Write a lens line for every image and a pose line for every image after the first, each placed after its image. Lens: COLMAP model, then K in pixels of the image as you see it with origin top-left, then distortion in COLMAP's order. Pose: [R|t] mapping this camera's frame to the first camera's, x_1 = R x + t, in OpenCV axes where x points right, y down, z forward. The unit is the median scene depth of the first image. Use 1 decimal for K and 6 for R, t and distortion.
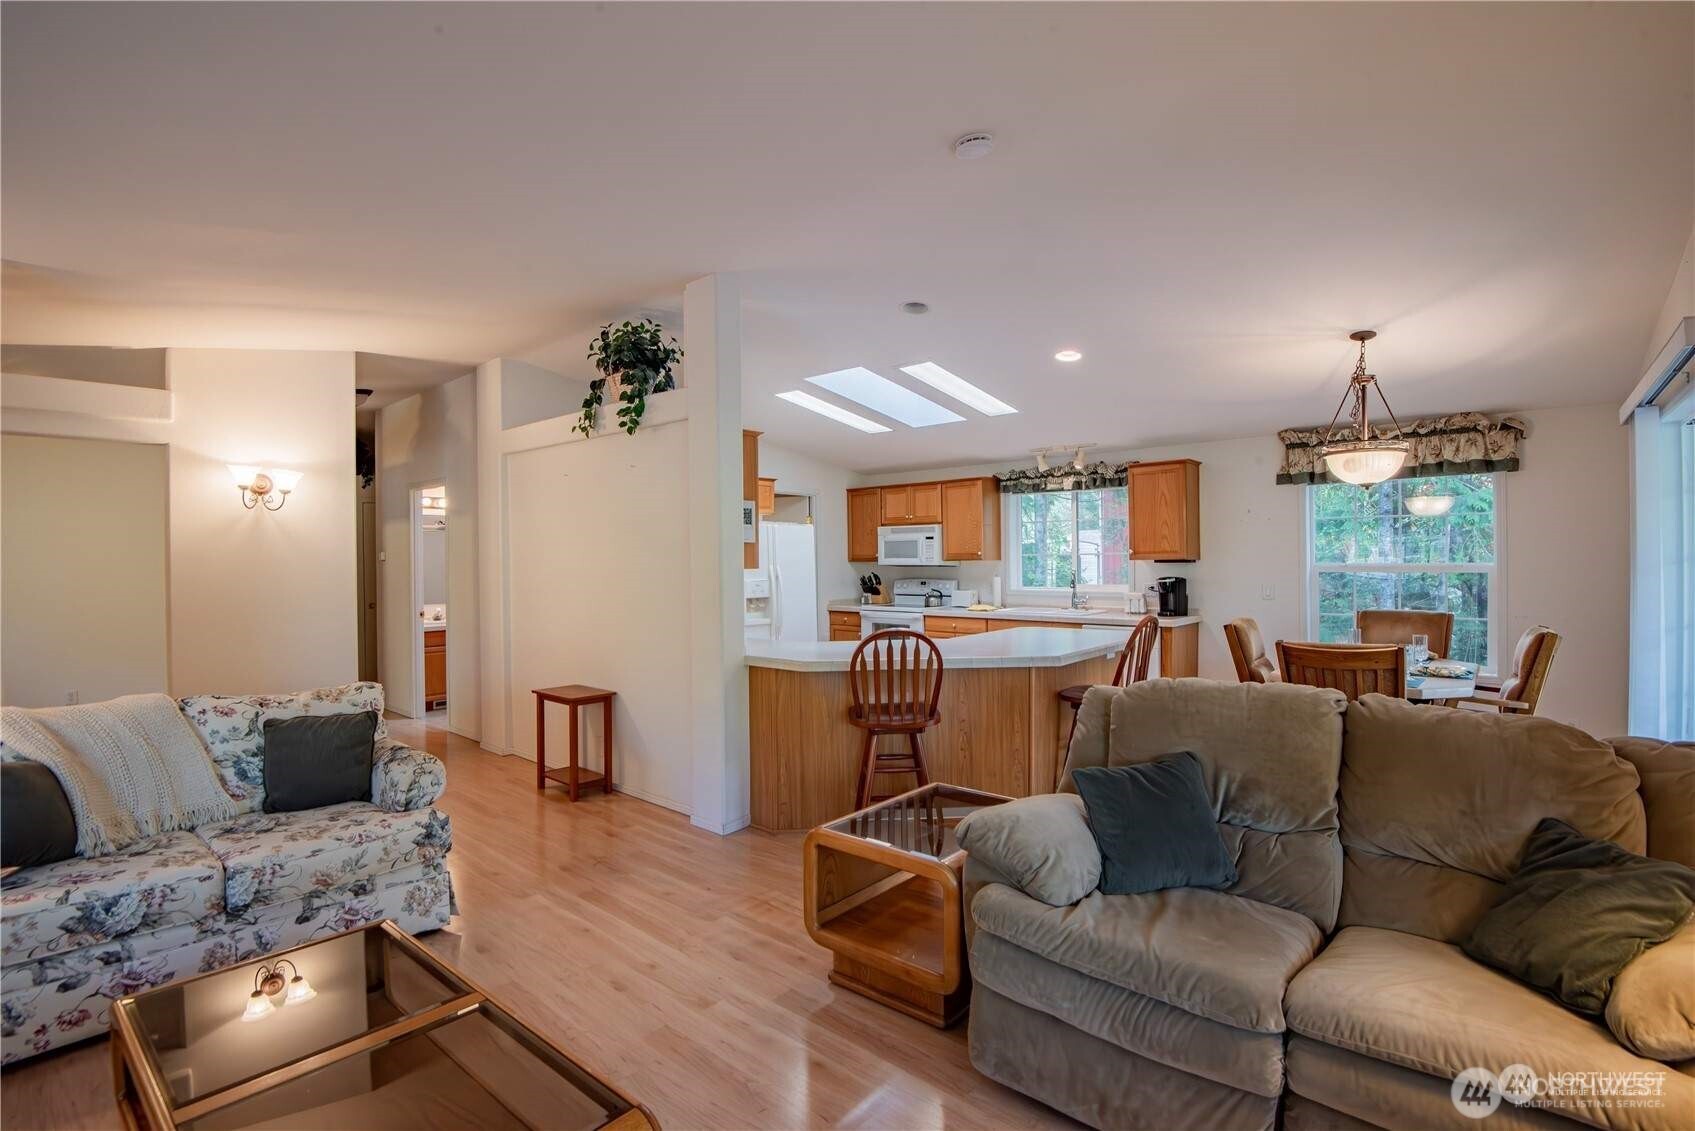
lens RADIAL K [[779.9, 0, 844.5], [0, 779.9, 565.2], [0, 0, 1]] dist [-0.039318, -0.004505]
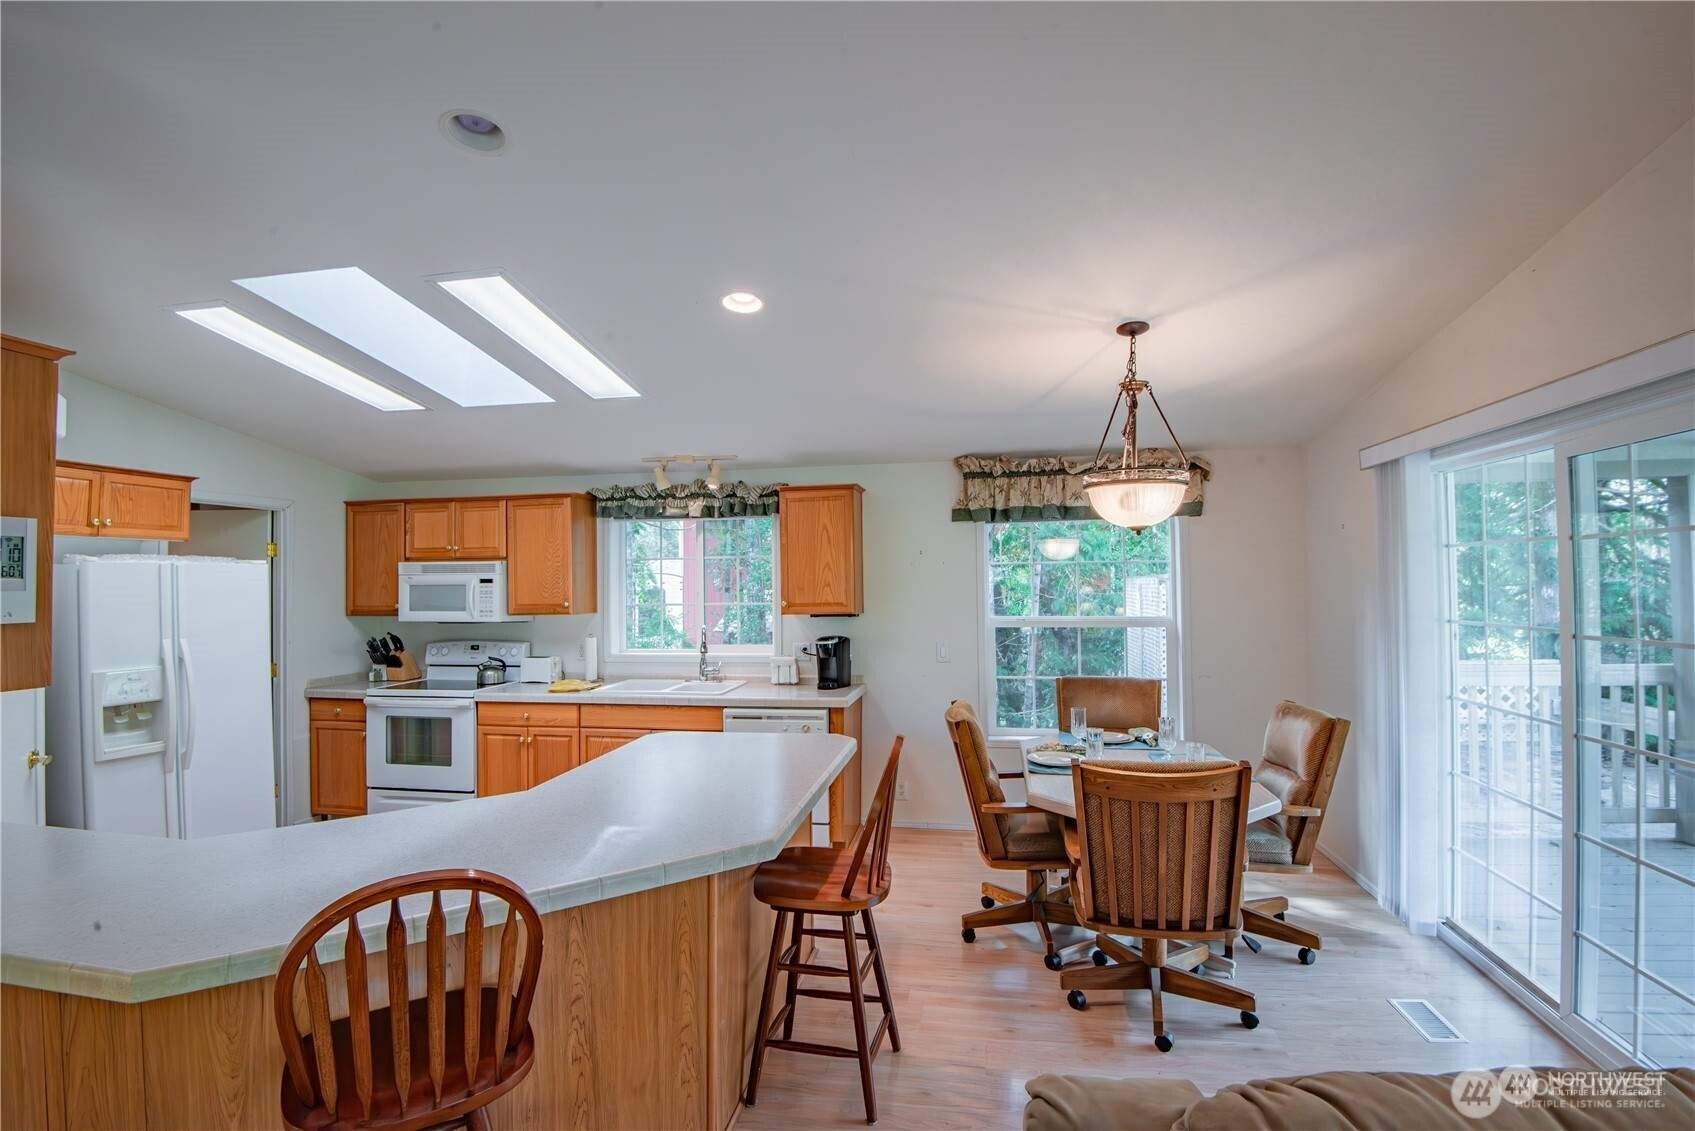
lens RADIAL K [[789.8, 0, 841.8], [0, 789.8, 562.2], [0, 0, 1]] dist [-0.017876, -0.004508]
pose [[0.855513, 0.011330, 0.517658, 0.023758], [0.006484, 0.999448, -0.032591, -0.029918], [-0.517741, 0.031238, 0.854967, 0.299748]]
